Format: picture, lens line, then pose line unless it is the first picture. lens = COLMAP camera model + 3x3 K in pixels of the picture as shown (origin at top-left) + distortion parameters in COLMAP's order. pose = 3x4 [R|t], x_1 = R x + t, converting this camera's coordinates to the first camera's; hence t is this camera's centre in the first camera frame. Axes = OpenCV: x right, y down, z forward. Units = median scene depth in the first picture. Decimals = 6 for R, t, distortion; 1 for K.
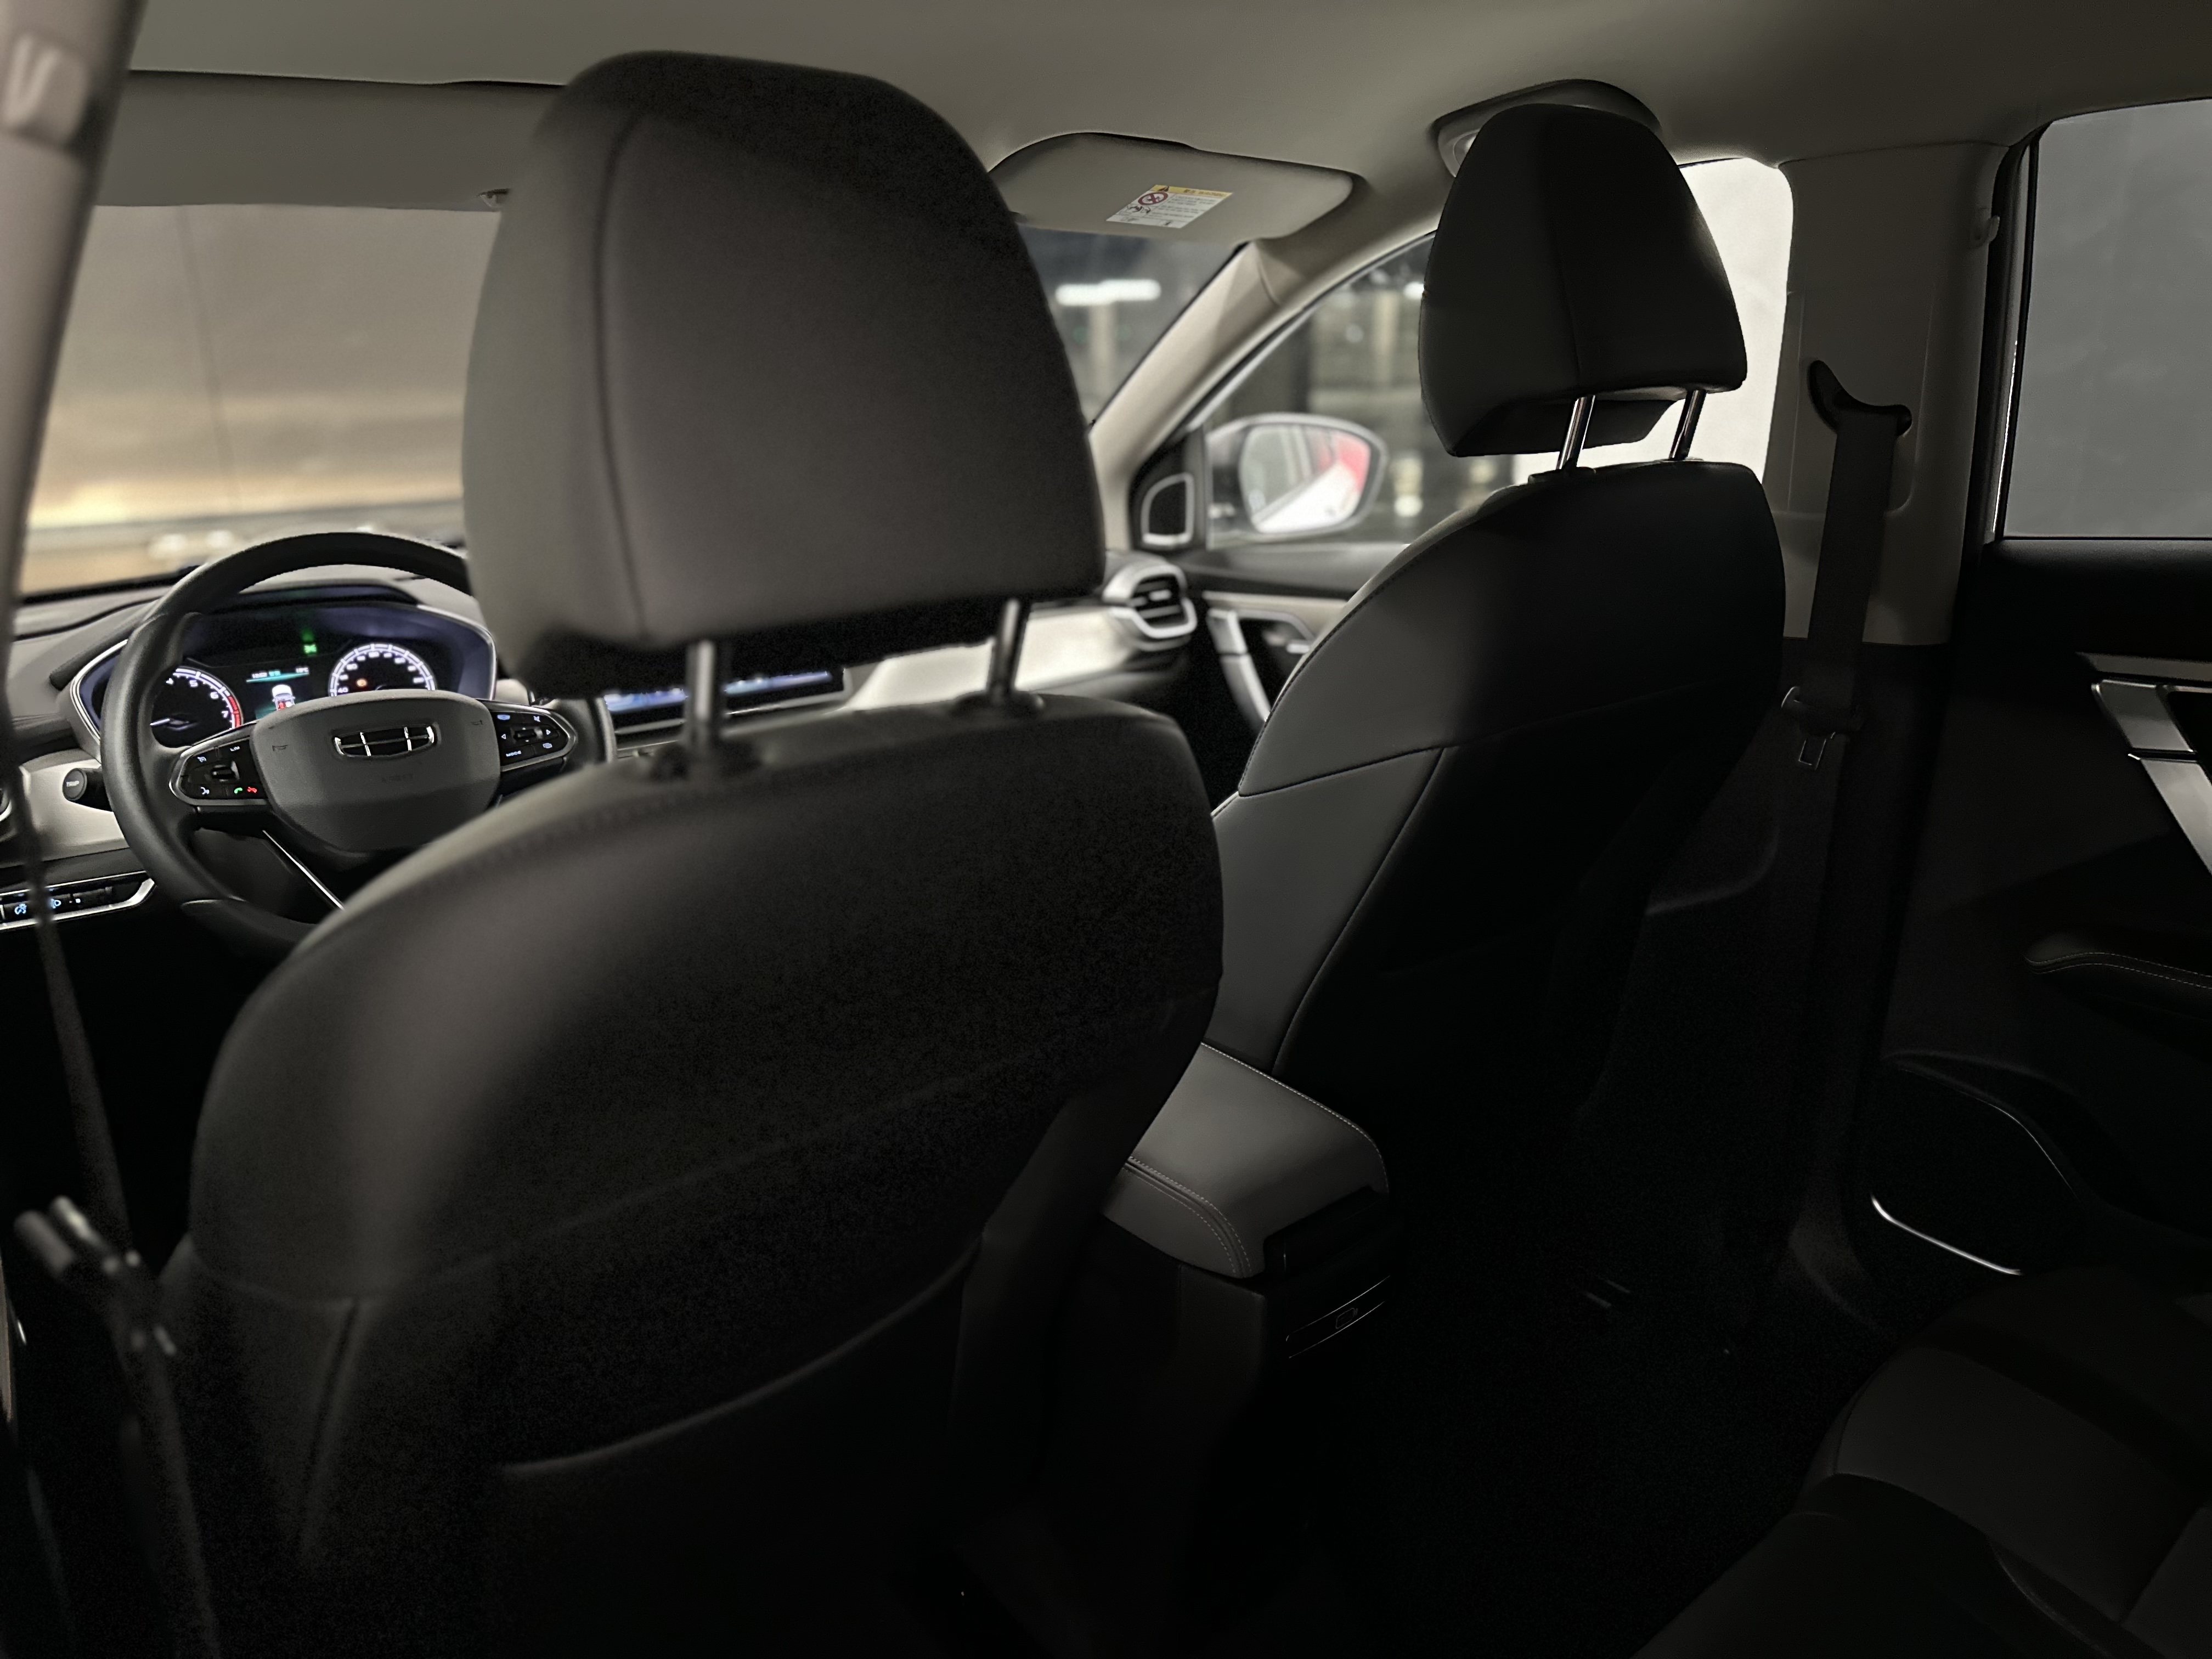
lens RADIAL K [[1549.9, 0, 1099.0], [0, 1549.9, 822.8], [0, 0, 1]] dist [0.055863, -0.067977]
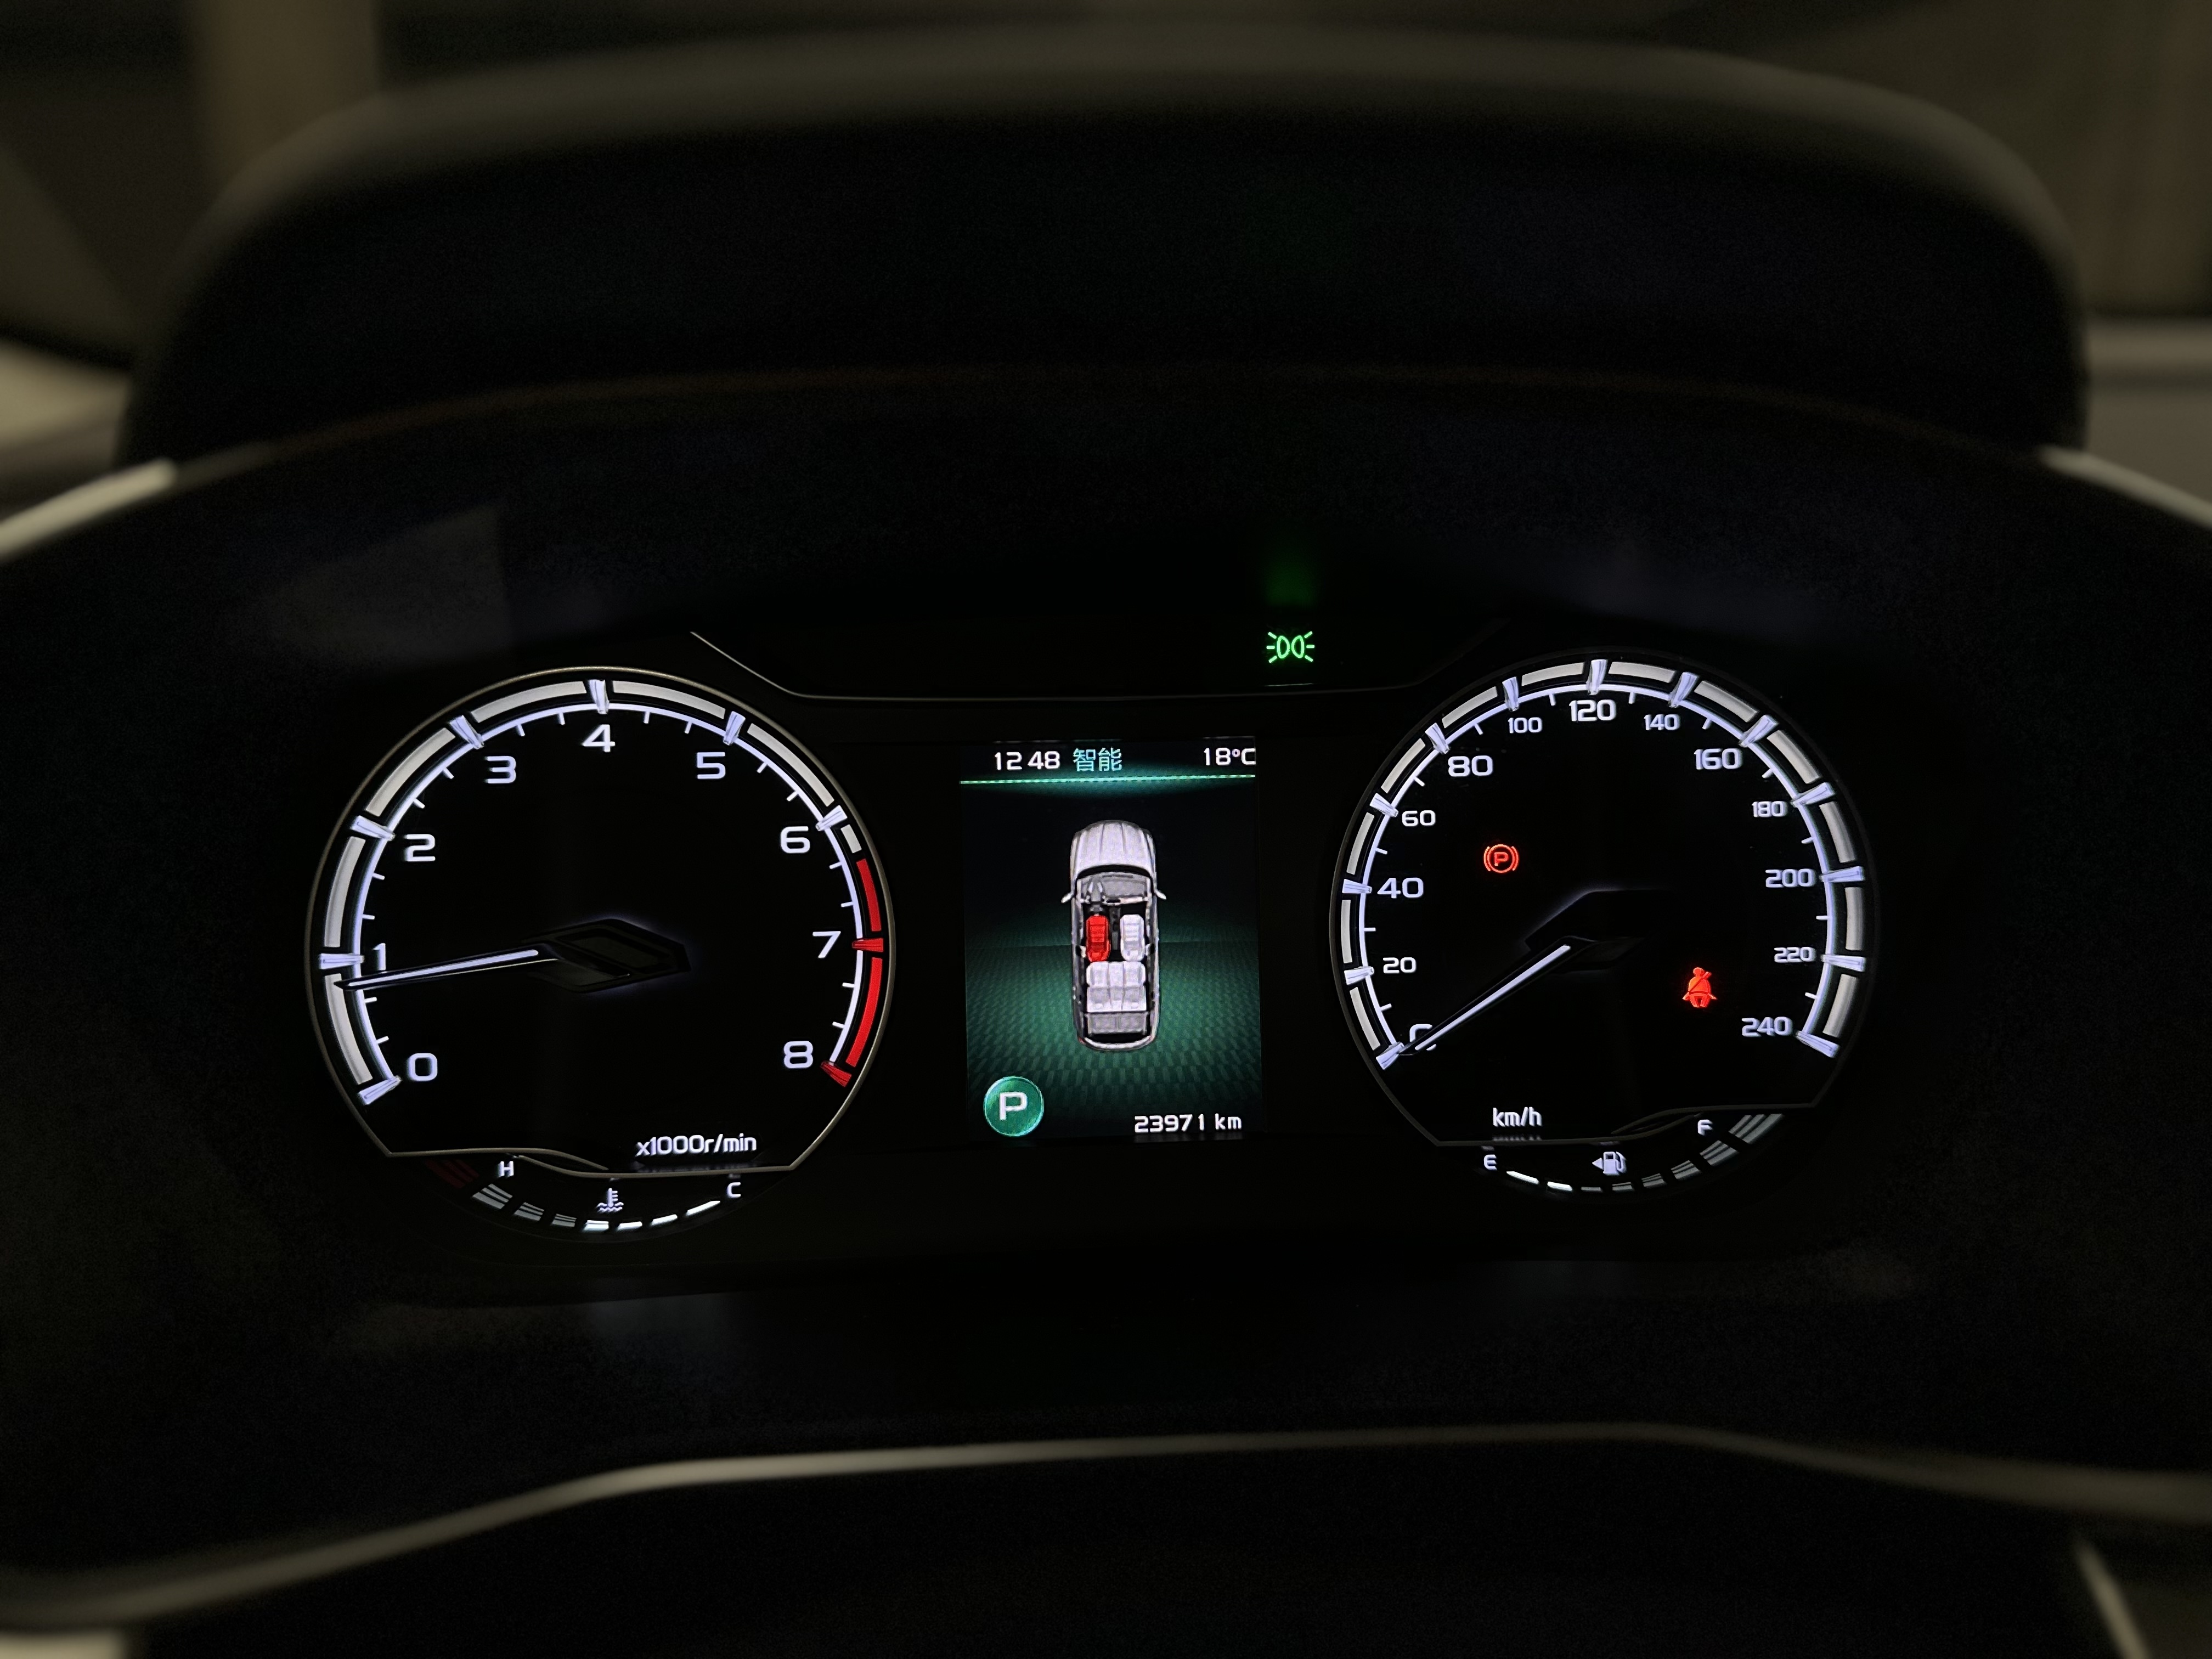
lens RADIAL K [[1549.9, 0, 1112.1], [0, 1549.9, 890.6], [0, 0, 1]] dist [0.055863, -0.067977]
pose [[0.827716, 0.226082, -0.513589, -0.422476], [-0.183804, 0.973988, 0.132527, -0.104247], [0.530191, -0.015295, 0.847740, 0.836151]]
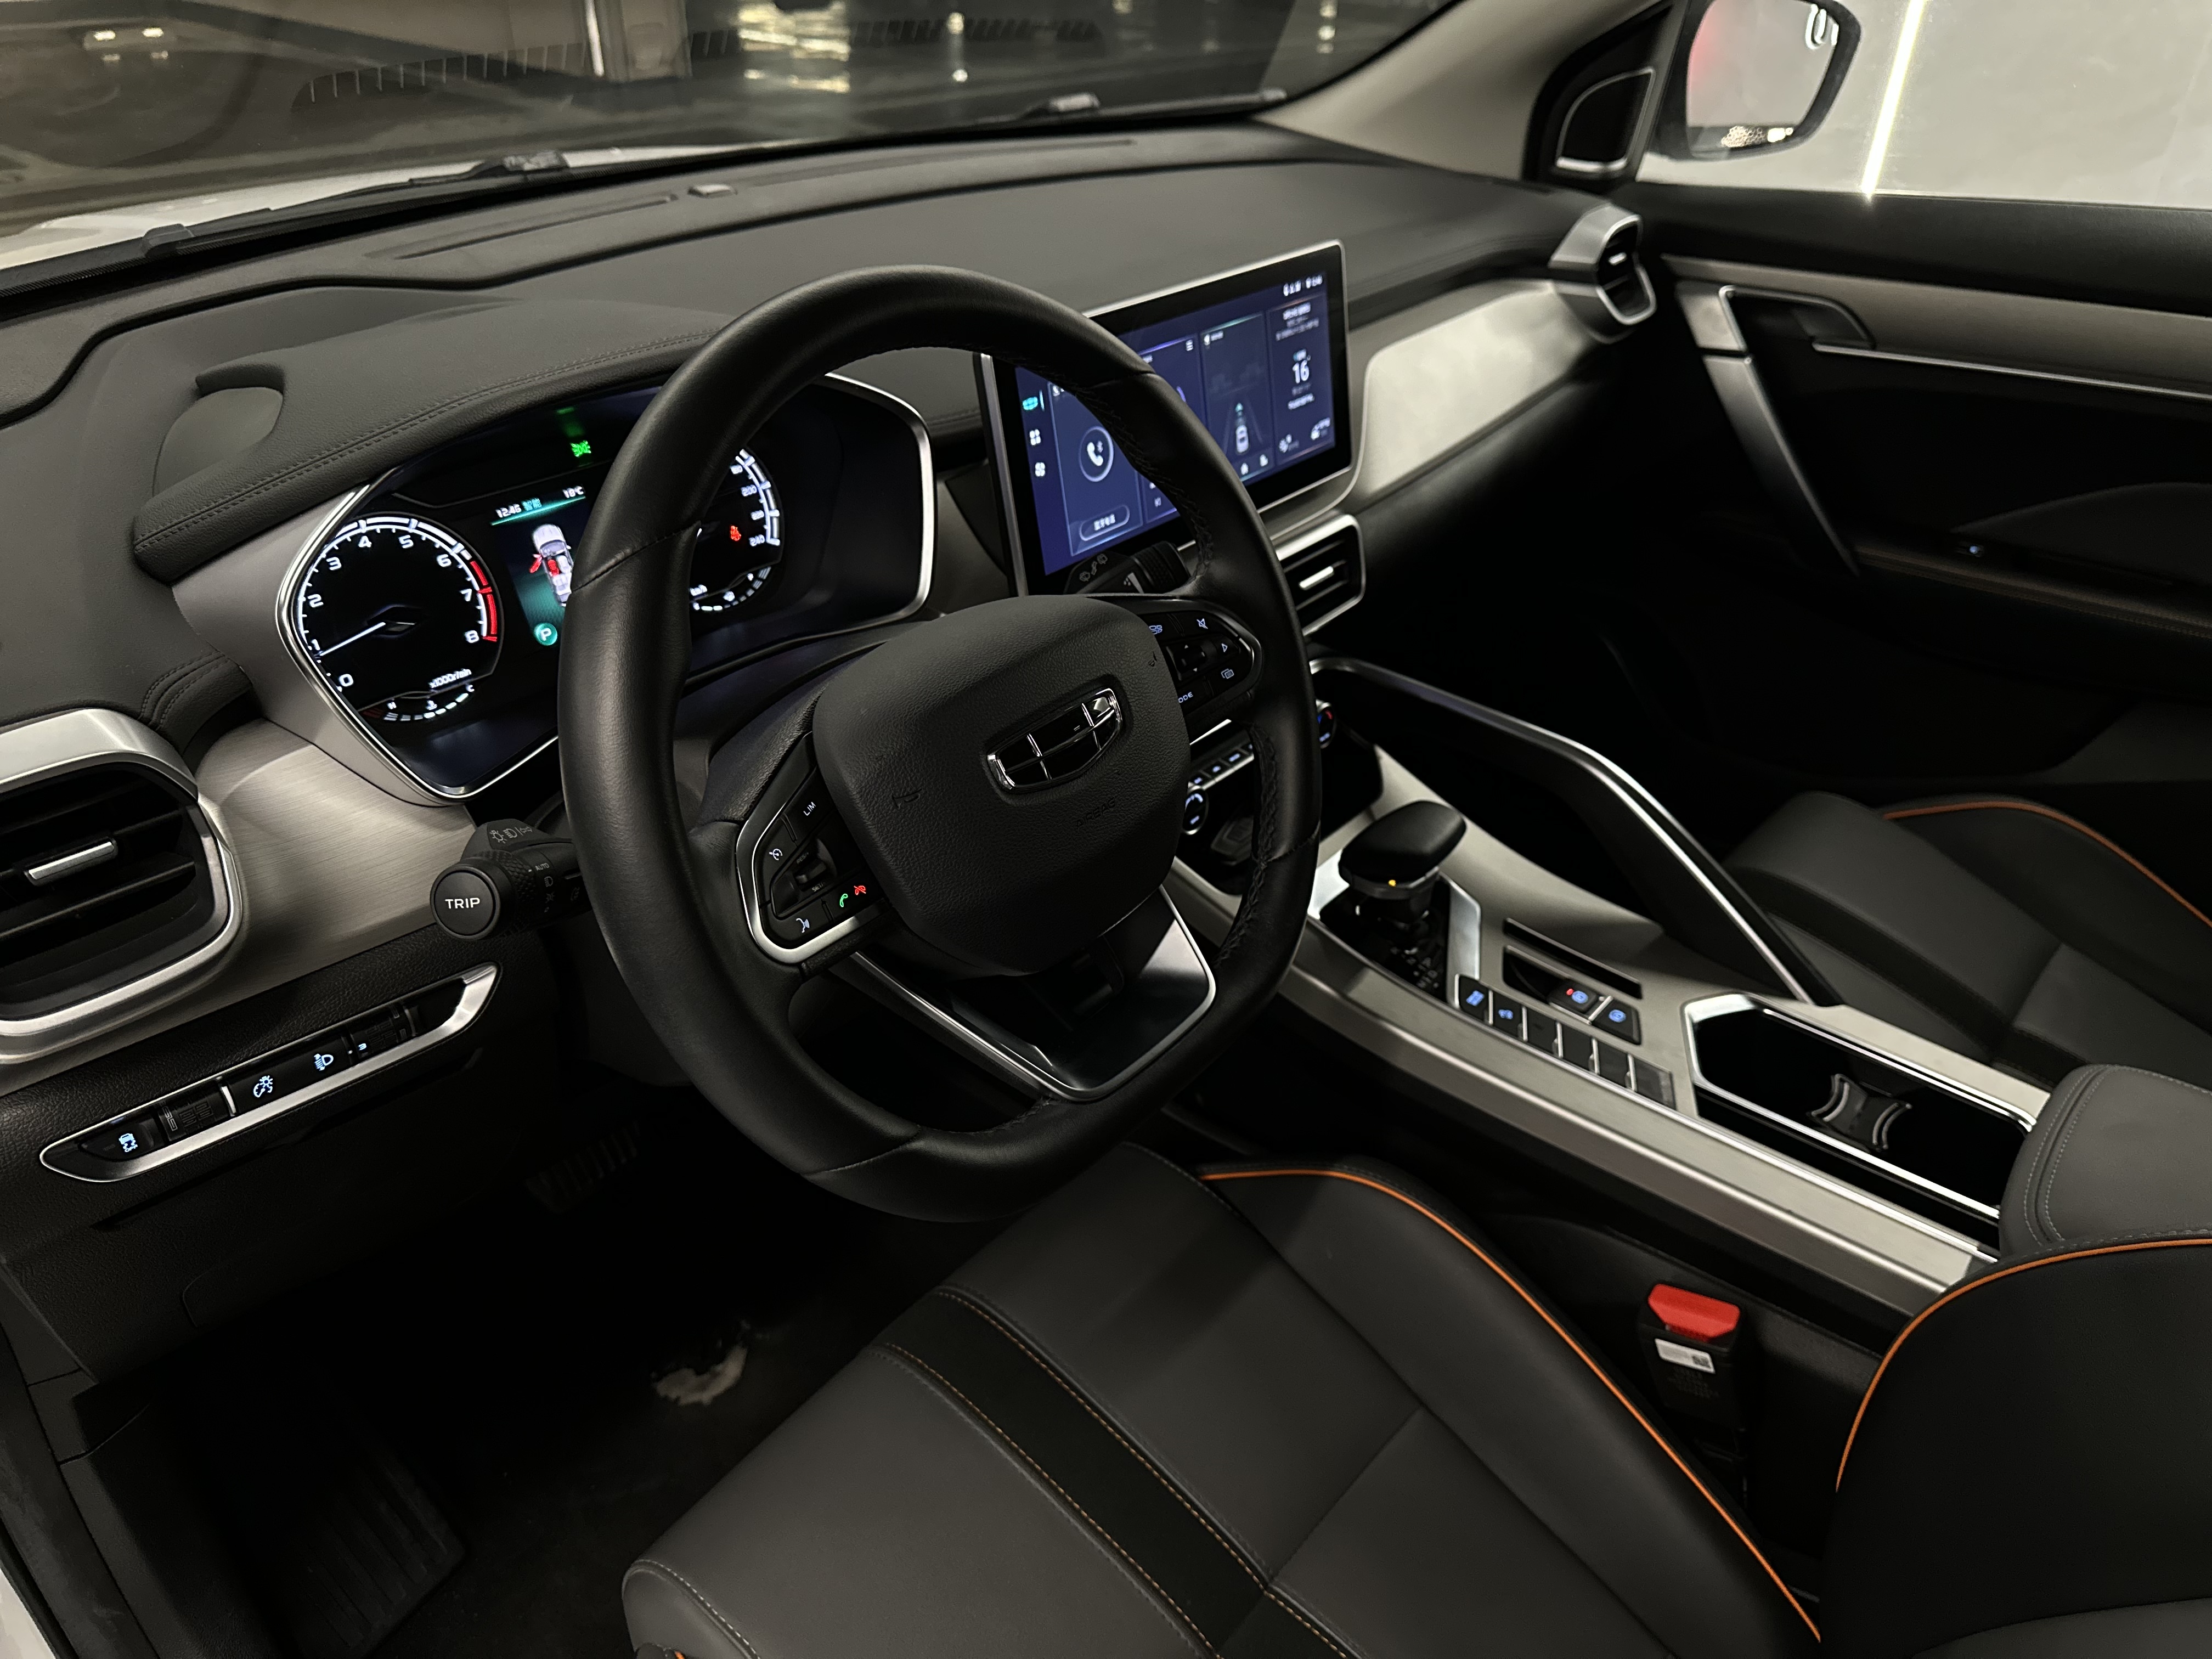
lens RADIAL K [[1549.9, 0, 1073.0], [0, 1549.9, 834.9], [0, 0, 1]] dist [0.055863, -0.067977]
pose [[0.984438, -0.057858, 0.165935, -0.437811], [0.009511, 0.960406, 0.278442, -0.132483], [-0.175475, -0.272531, 0.946010, 0.435764]]
